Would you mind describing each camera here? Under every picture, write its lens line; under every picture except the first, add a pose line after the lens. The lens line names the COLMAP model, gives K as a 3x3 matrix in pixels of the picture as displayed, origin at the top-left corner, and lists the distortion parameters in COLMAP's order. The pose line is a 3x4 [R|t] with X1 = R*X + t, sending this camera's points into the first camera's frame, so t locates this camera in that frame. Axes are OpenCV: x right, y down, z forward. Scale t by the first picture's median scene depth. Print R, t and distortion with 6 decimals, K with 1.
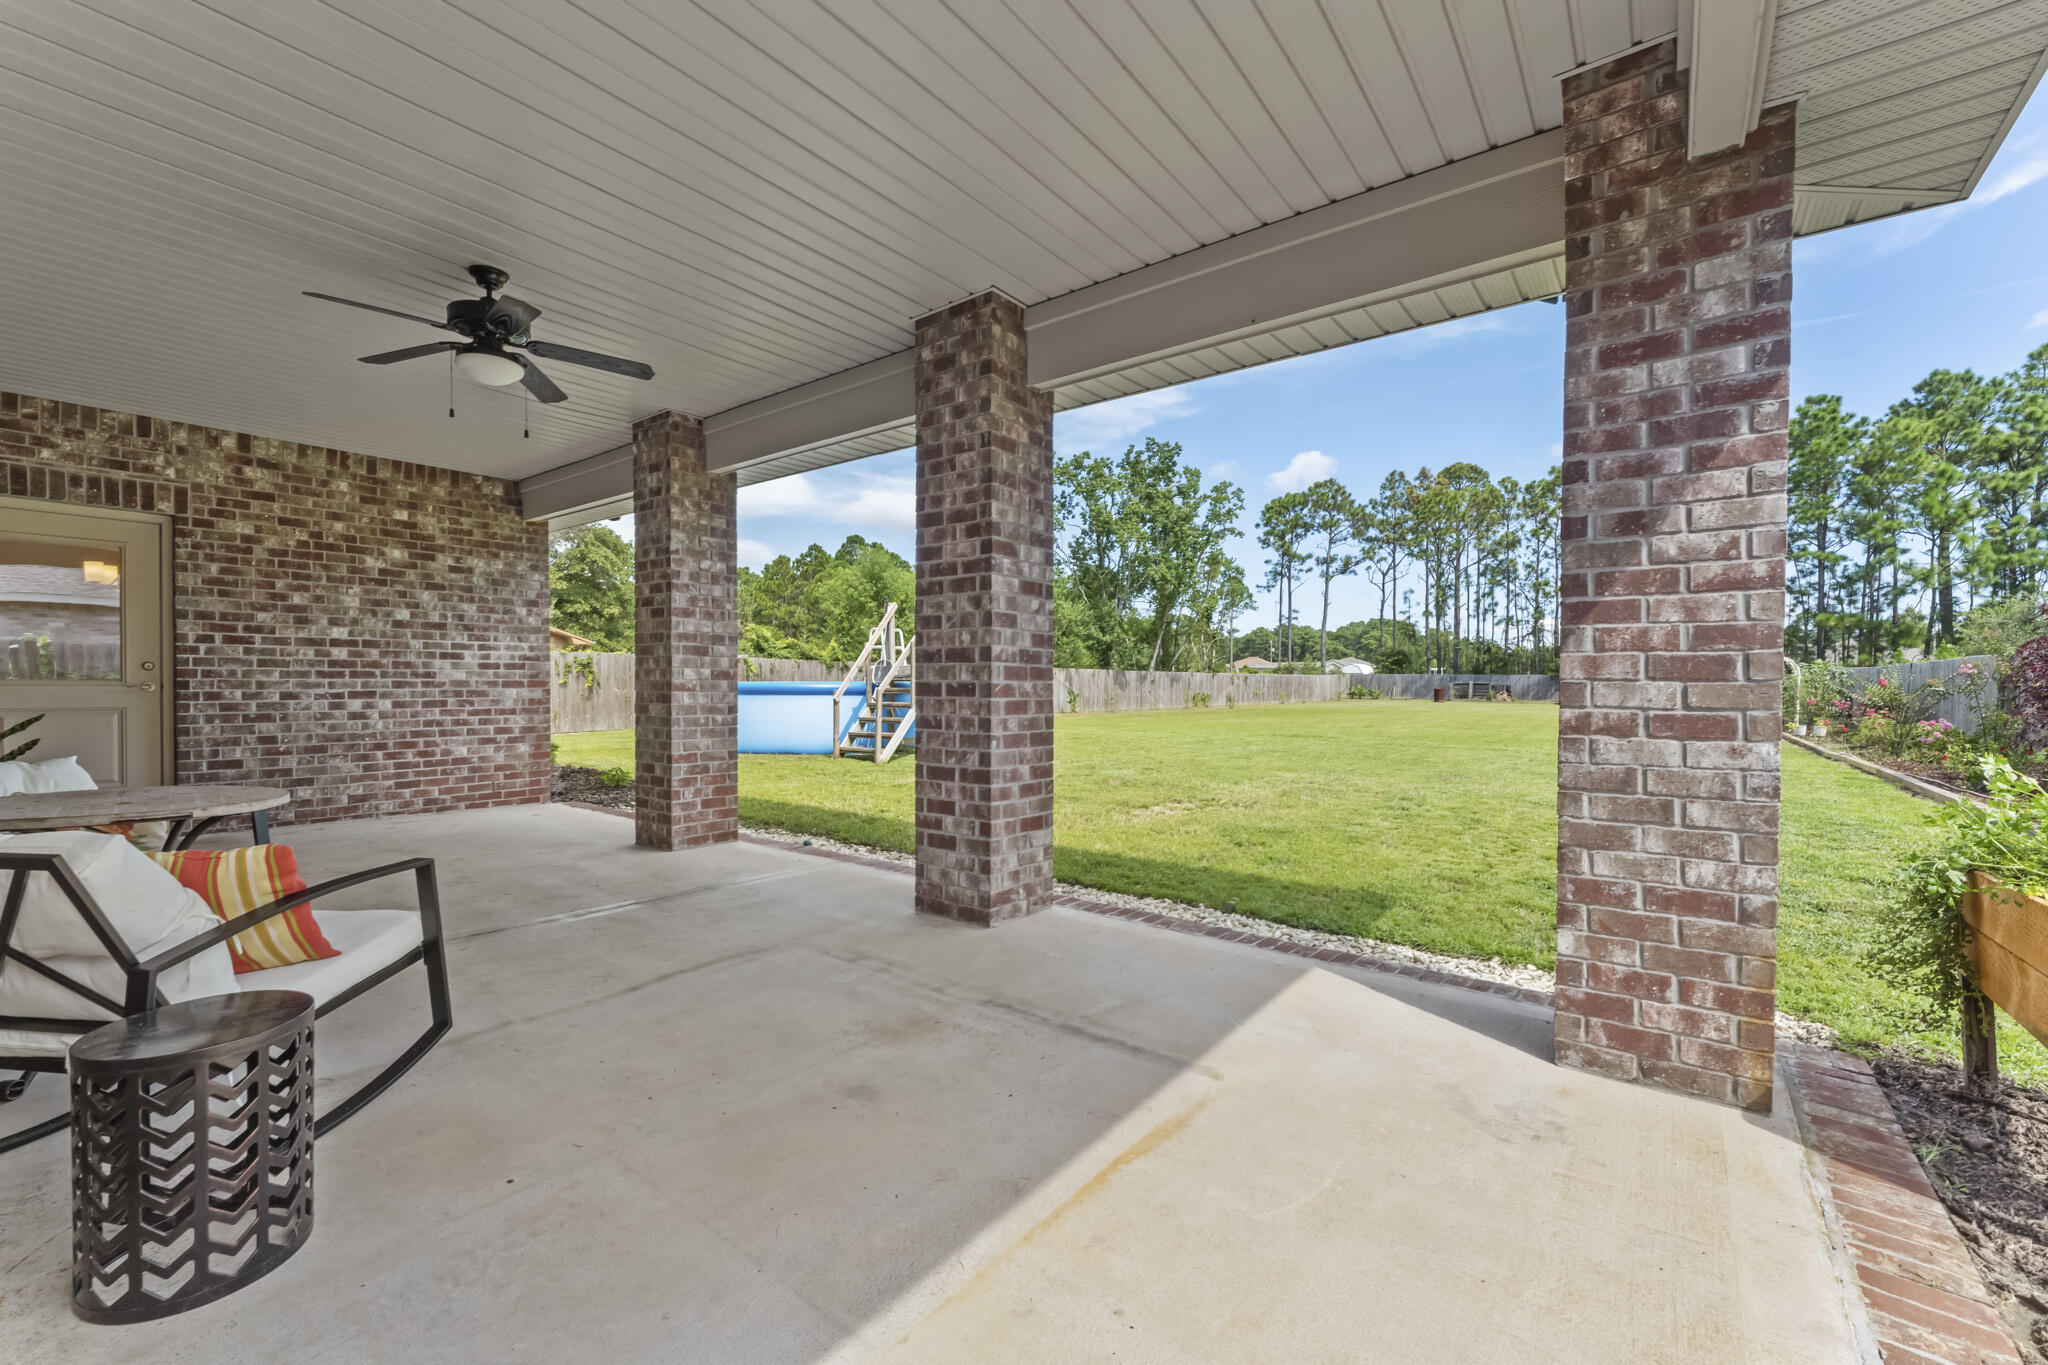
lens RADIAL K [[839.3, 0, 1024.0], [0, 839.3, 682.5], [0, 0, 1]] dist [0.001922, 0.000216]
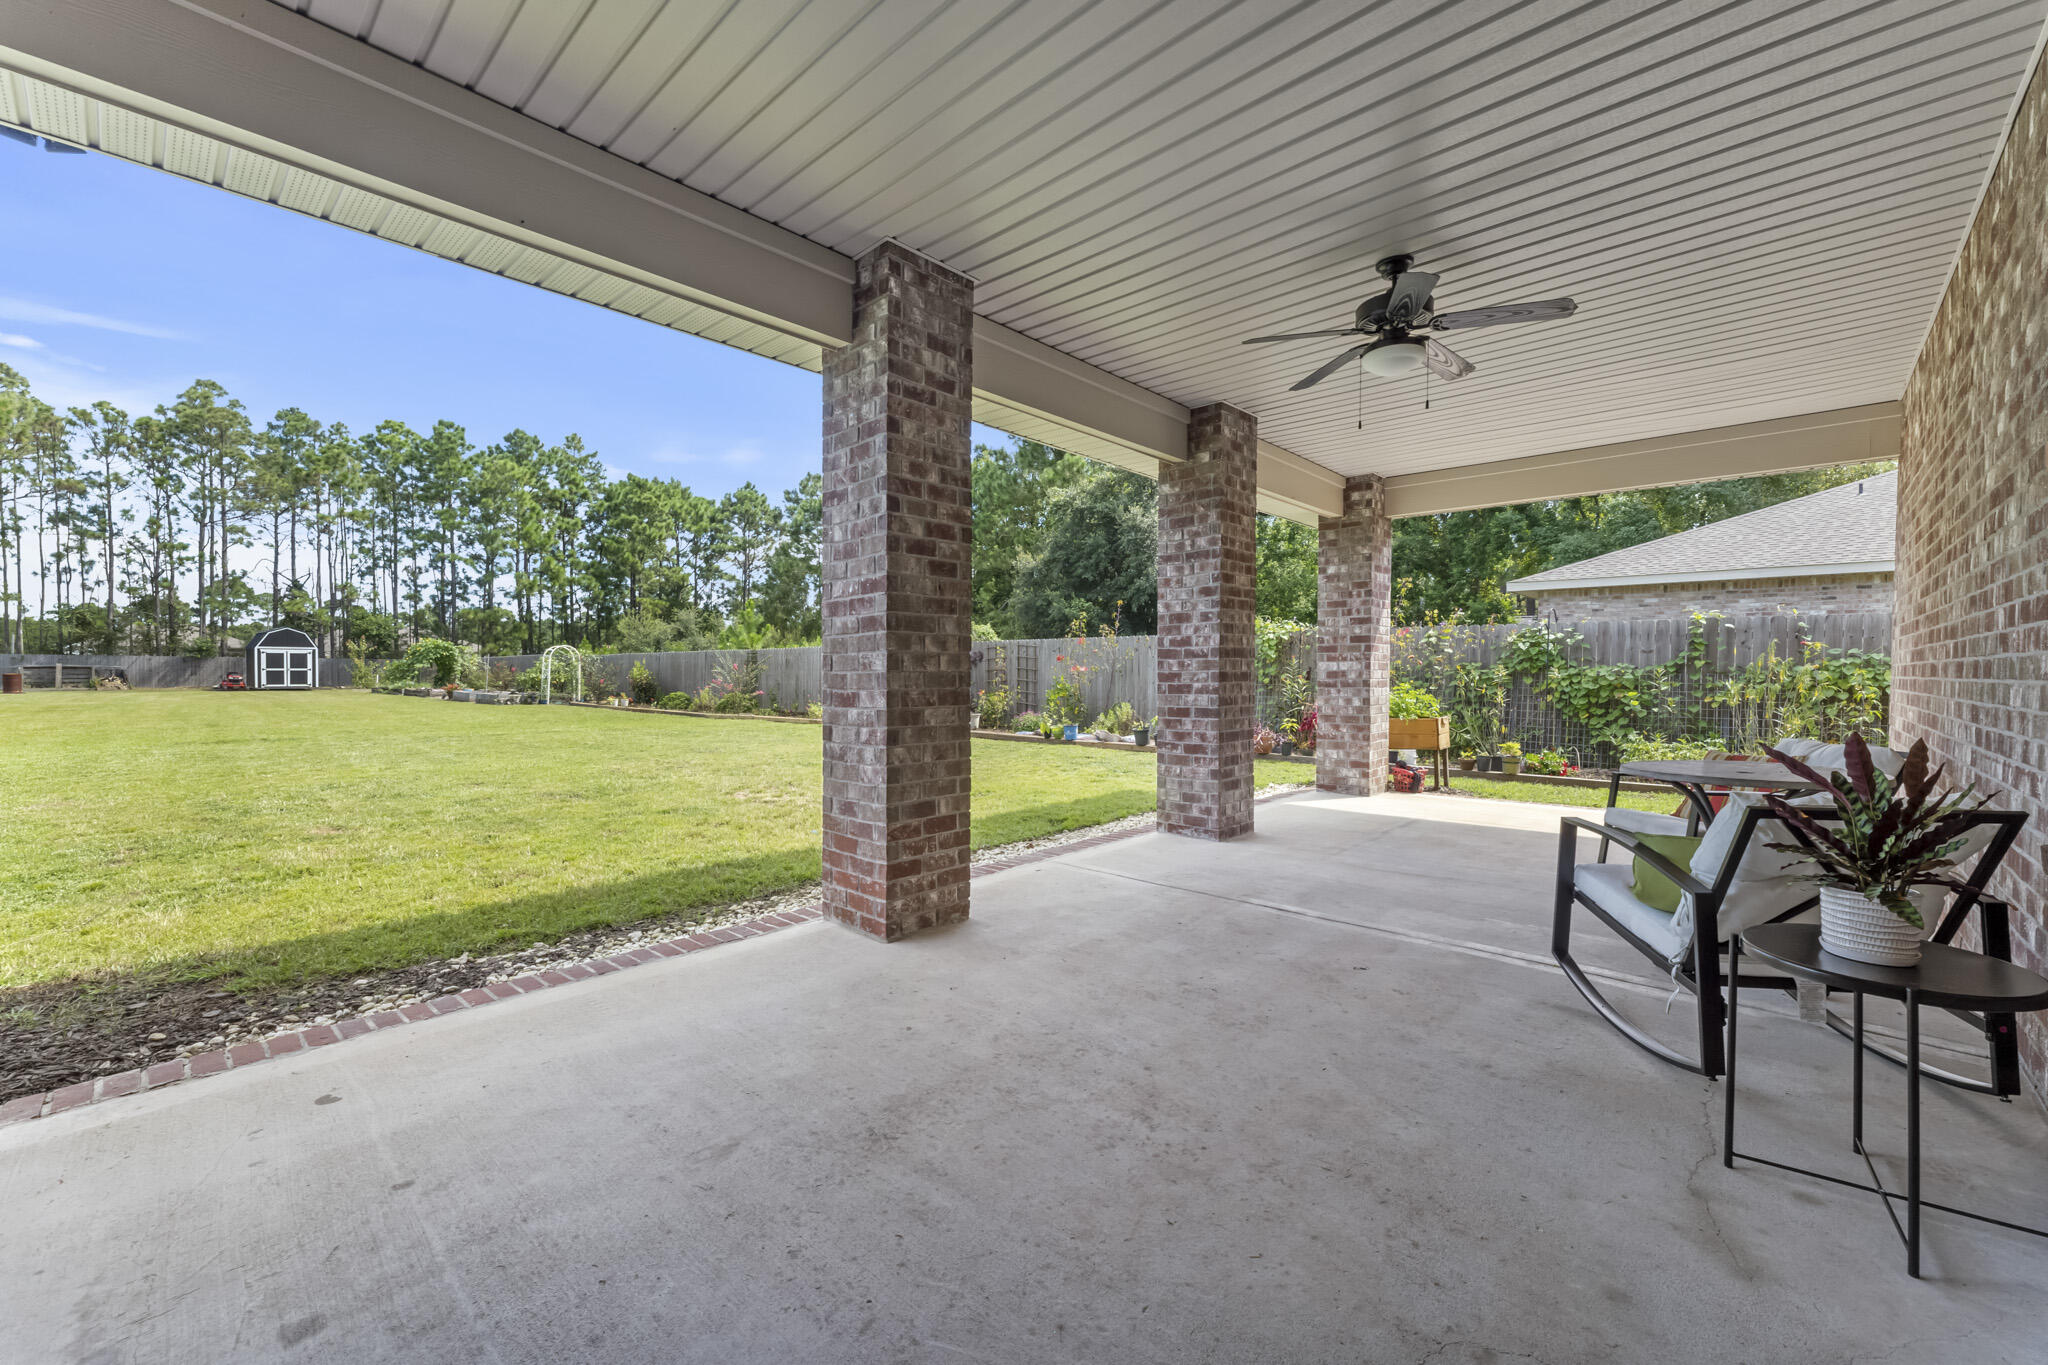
lens RADIAL K [[818.7, 0, 1014.5], [0, 818.7, 676.0], [0, 0, 1]] dist [-0.000284, -0.000197]
pose [[0.099638, -0.011887, 0.994953, -0.118655], [-0.001758, 0.999925, 0.012122, -0.000743], [-0.995022, -0.002957, 0.099610, 0.097031]]
